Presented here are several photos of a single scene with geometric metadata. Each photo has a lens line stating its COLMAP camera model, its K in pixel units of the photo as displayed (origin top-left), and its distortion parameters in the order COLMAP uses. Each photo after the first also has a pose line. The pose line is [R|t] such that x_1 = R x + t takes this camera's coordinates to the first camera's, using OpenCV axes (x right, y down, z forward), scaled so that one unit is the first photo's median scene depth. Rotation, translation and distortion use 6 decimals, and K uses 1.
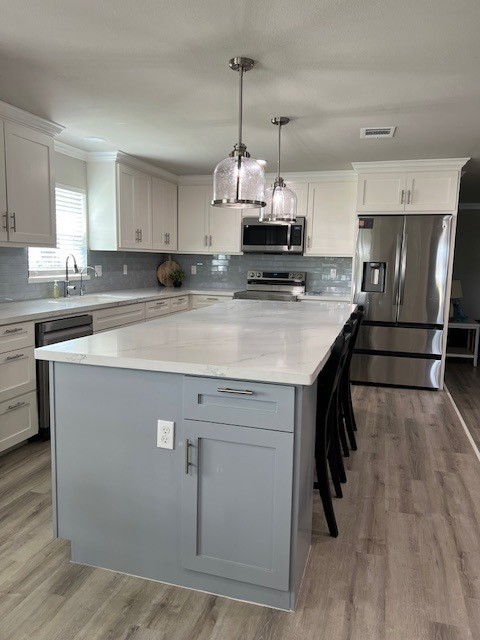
lens RADIAL K [[492.0, 0, 241.7], [0, 492.0, 318.5], [0, 0, 1]] dist [0.032510, -0.018474]
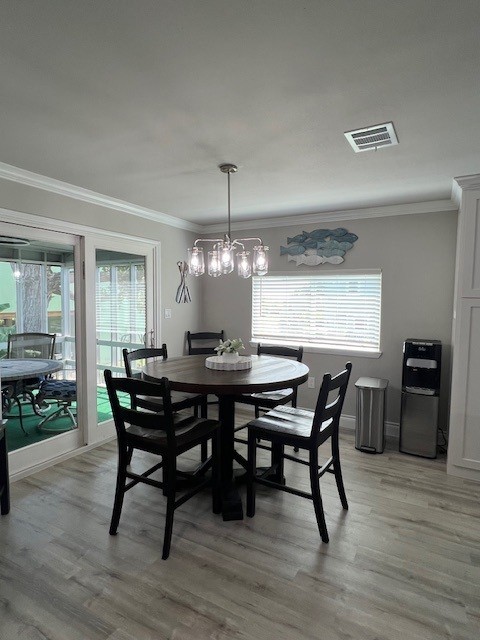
lens RADIAL K [[366.6, 0, 238.1], [0, 366.6, 318.1], [0, 0, 1]] dist [-0.000512, 0.002061]
pose [[-0.205069, 0.035411, -0.978107, 0.350299], [-0.138141, 0.988294, 0.064742, -0.040361], [0.968950, 0.148393, -0.197777, 0.222495]]
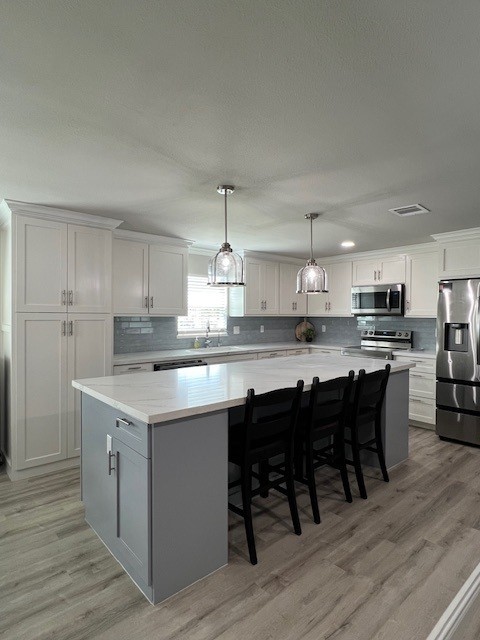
lens RADIAL K [[366.6, 0, 236.0], [0, 366.6, 317.8], [0, 0, 1]] dist [-0.000512, 0.002061]
pose [[0.841000, -0.014467, -0.540842, 0.364496], [-0.049798, 0.993329, -0.104006, -0.024854], [0.538739, 0.114402, 0.834669, 0.111689]]
